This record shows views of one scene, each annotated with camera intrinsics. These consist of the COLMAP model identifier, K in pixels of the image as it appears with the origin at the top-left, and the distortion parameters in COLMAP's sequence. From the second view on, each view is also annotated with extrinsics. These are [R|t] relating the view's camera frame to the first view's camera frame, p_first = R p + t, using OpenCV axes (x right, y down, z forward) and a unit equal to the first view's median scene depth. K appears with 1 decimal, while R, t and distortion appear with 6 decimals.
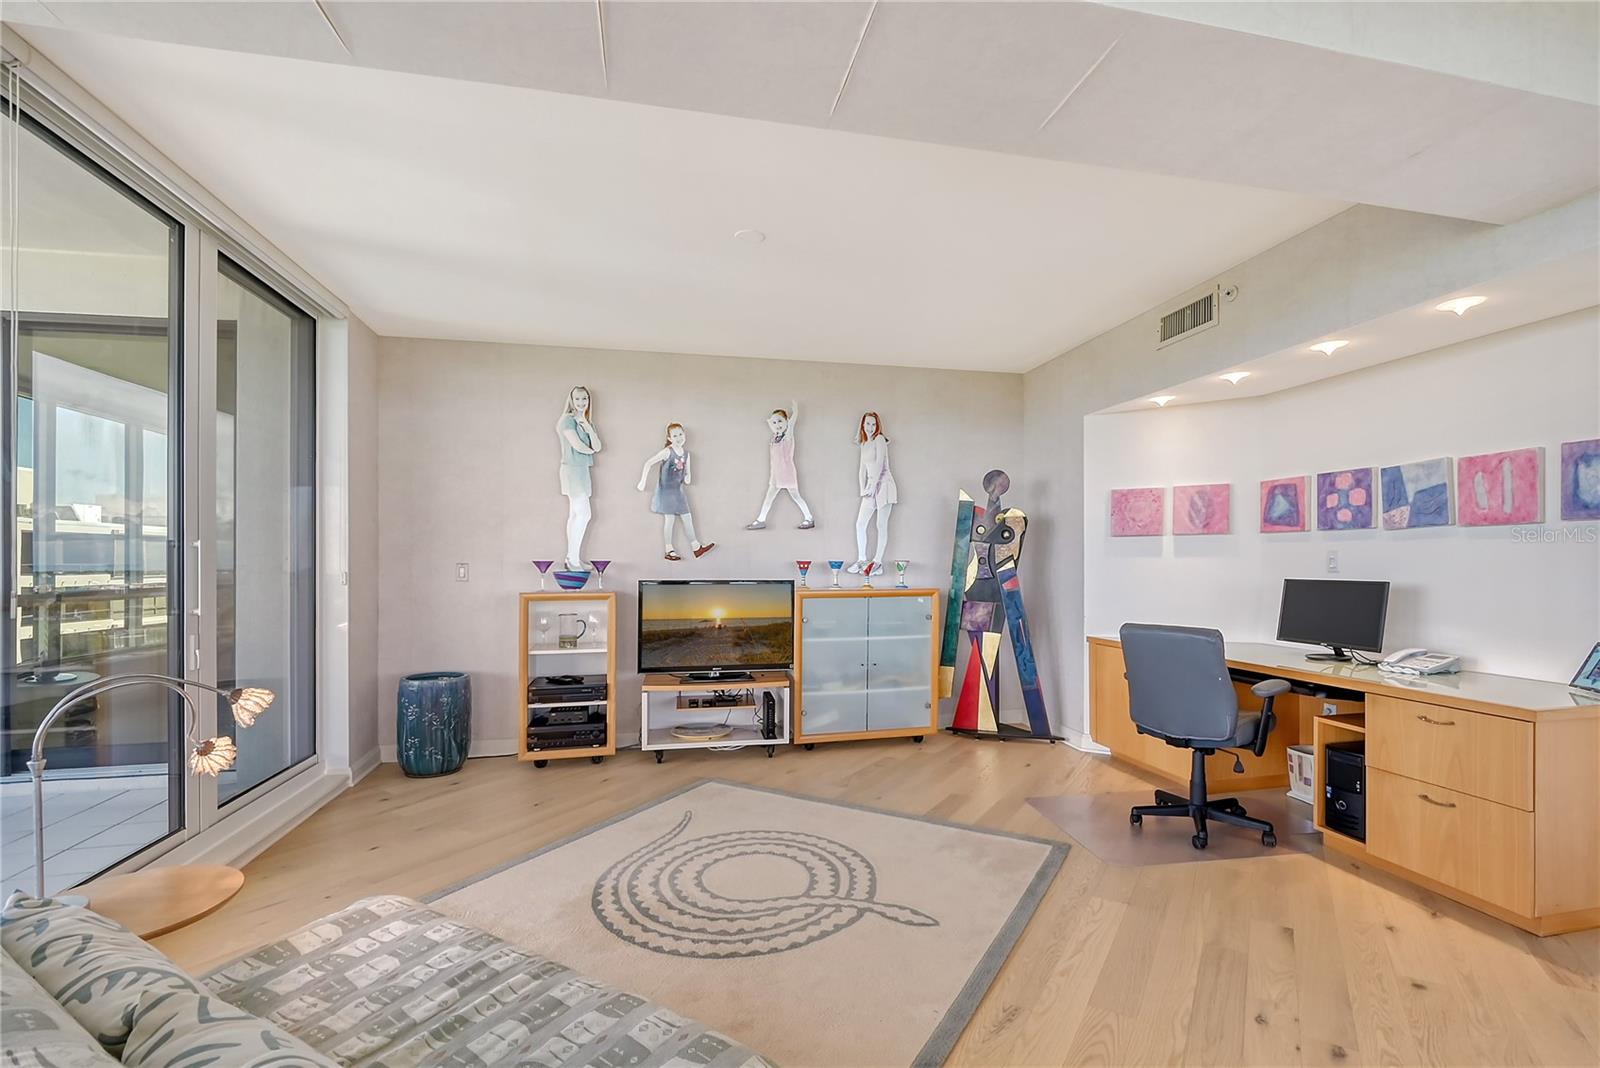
lens RADIAL K [[720.3, 0, 832.6], [0, 720.3, 567.5], [0, 0, 1]] dist [-0.001191, -0.006162]
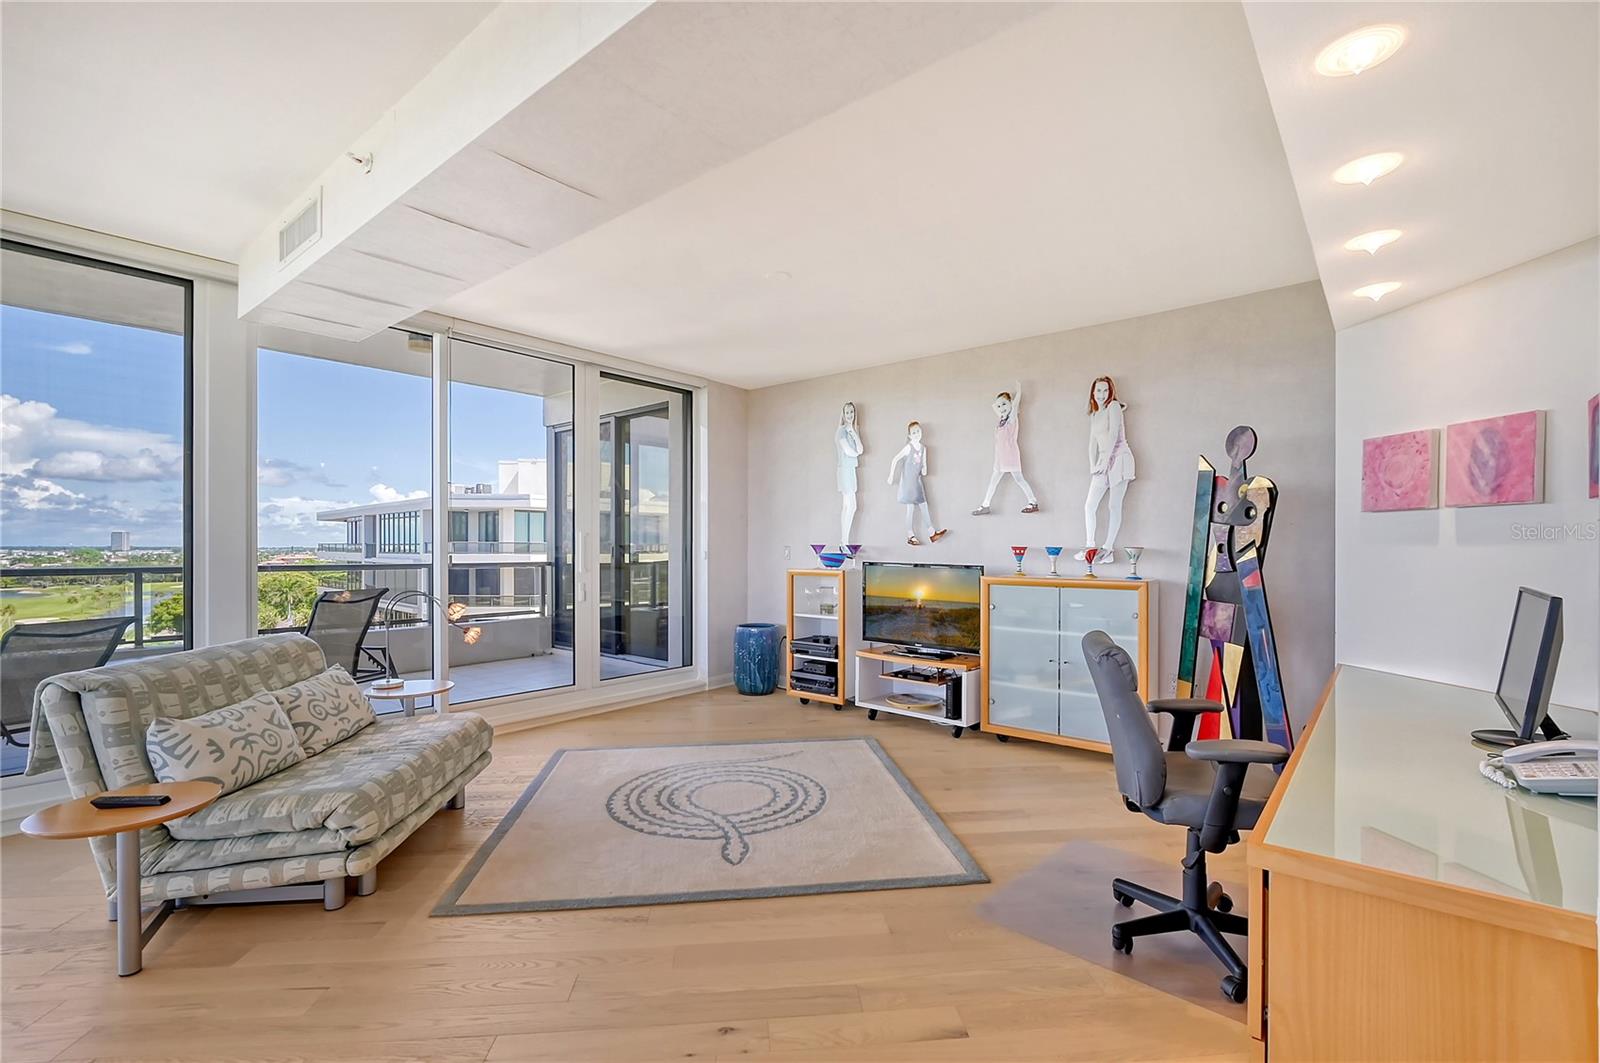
lens RADIAL K [[720.3, 0, 815.0], [0, 720.3, 552.1], [0, 0, 1]] dist [-0.001191, -0.006162]
pose [[0.603365, 0.013949, -0.797343, 0.612711], [-0.013158, 0.999885, 0.007535, -0.005695], [0.797357, 0.005945, 0.603479, 0.221931]]
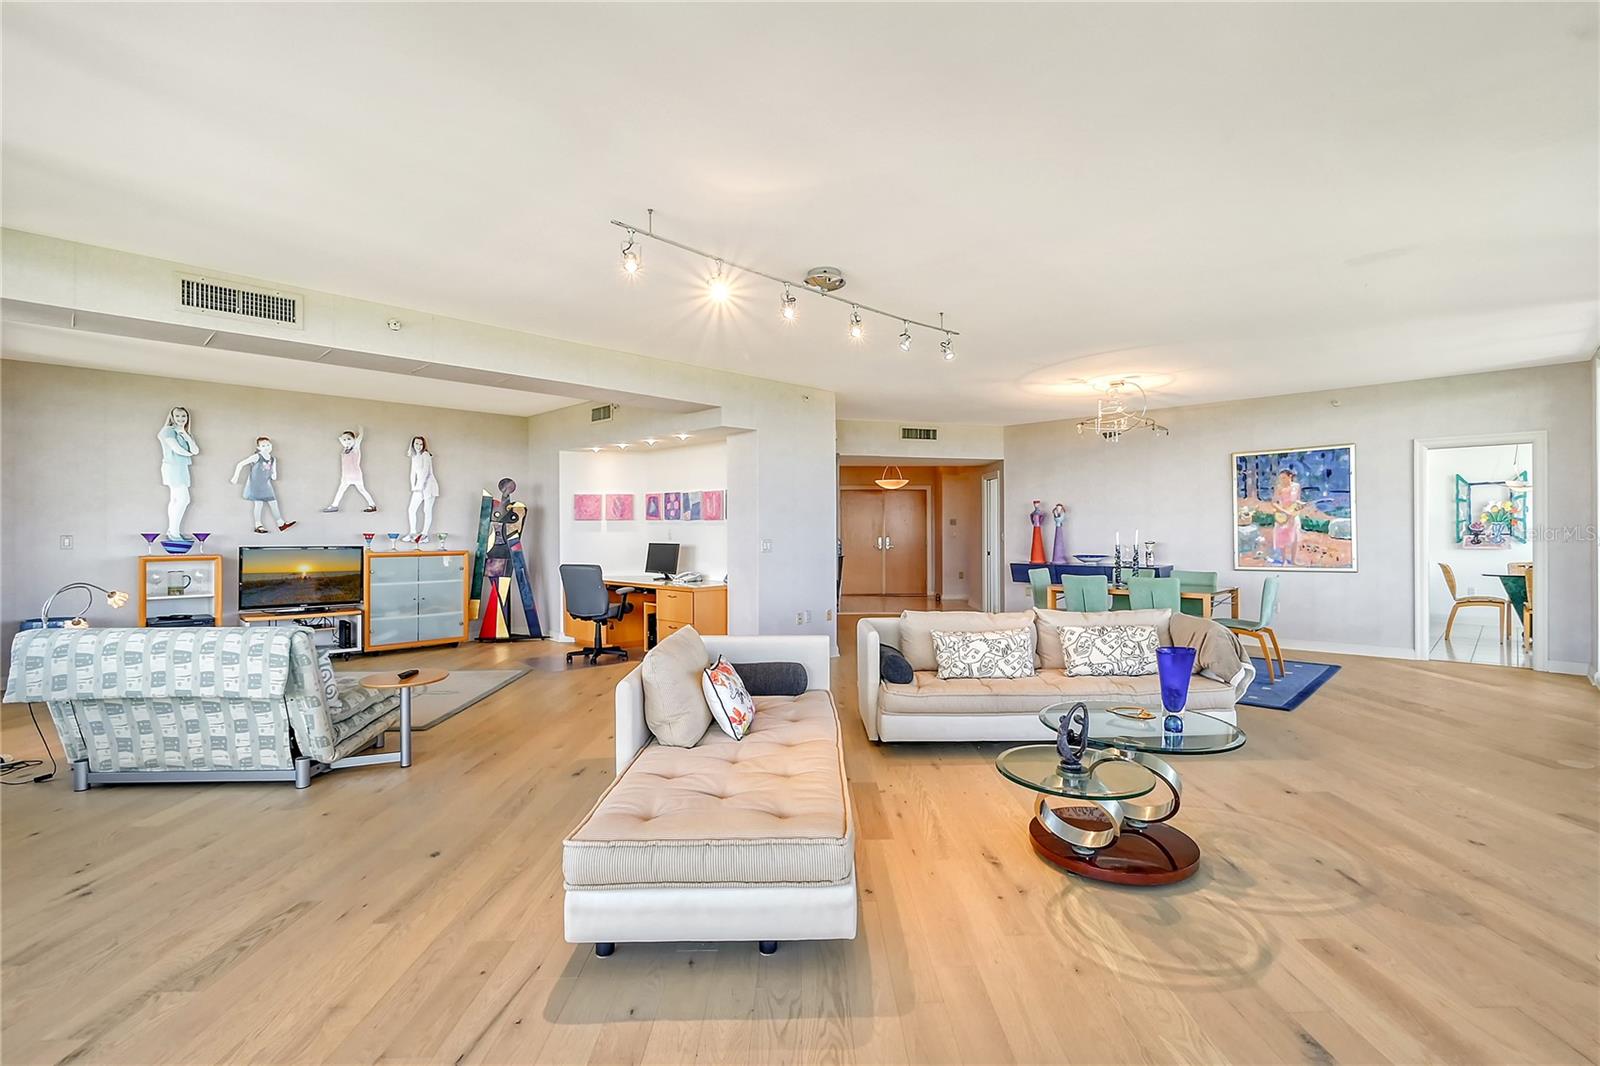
lens RADIAL K [[720.3, 0, 828.3], [0, 720.3, 541.9], [0, 0, 1]] dist [-0.001191, -0.006162]
pose [[0.836628, -0.005310, 0.547746, -0.065821], [0.000907, 0.999965, 0.008308, -0.003279], [-0.547771, -0.006454, 0.836604, -0.856148]]
